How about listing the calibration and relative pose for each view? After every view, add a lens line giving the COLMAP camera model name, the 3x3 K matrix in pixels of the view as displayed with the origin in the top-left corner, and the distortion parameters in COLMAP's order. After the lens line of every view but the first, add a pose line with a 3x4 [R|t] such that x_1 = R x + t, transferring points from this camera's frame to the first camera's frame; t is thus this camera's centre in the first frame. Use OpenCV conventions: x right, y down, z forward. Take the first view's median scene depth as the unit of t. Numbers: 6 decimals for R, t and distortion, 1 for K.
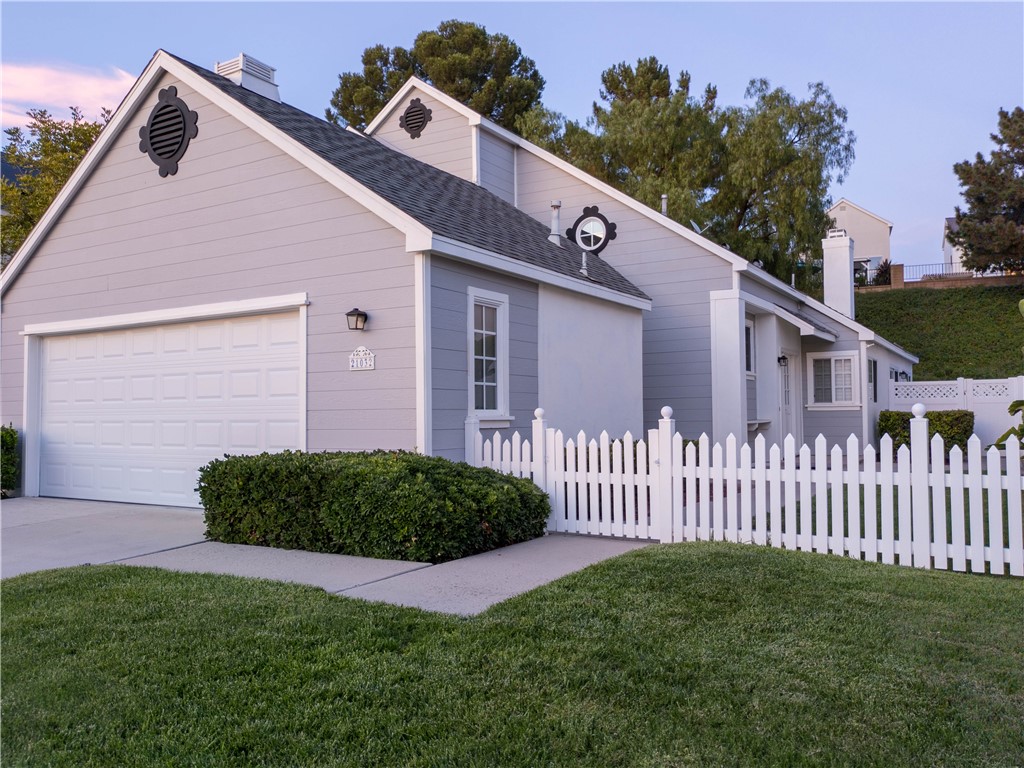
lens RADIAL K [[810.8, 0, 511.3], [0, 810.8, 377.6], [0, 0, 1]] dist [-0.003738, 0.008869]
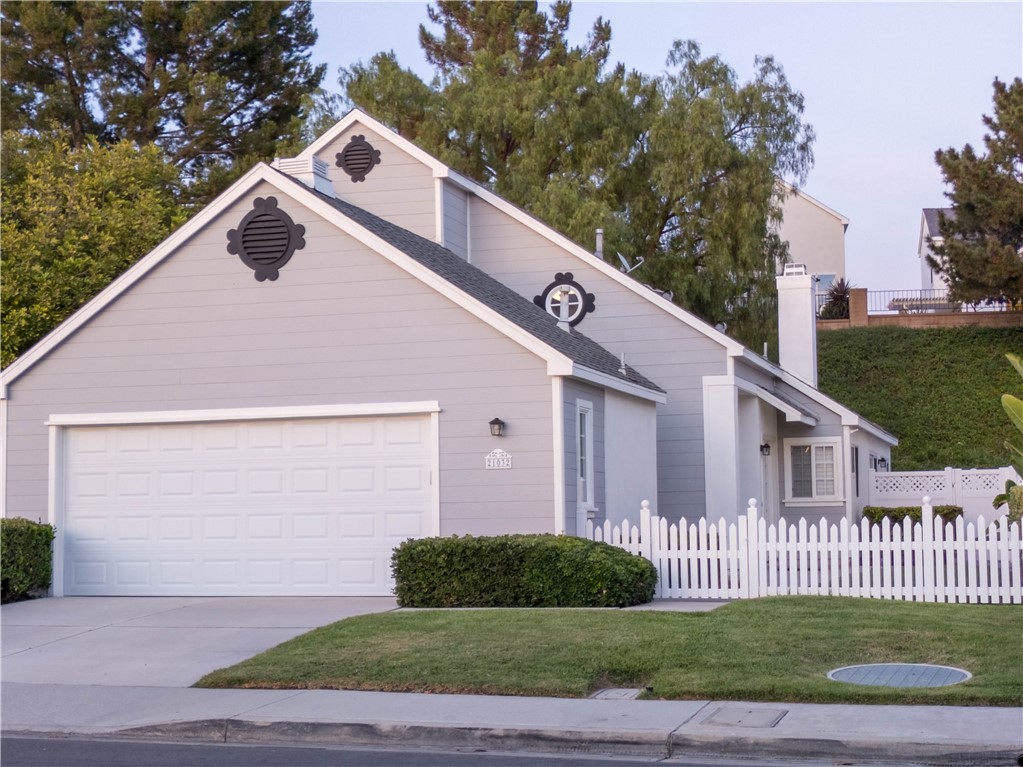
lens RADIAL K [[1533.0, 0, 512.0], [0, 1533.0, 385.8], [0, 0, 1]] dist [-0.004087, 0.000000]
pose [[0.973446, 0.015780, 0.228373, -0.324064], [-0.005850, 0.999010, -0.044093, -0.015233], [-0.228843, 0.041586, 0.972575, -0.576398]]
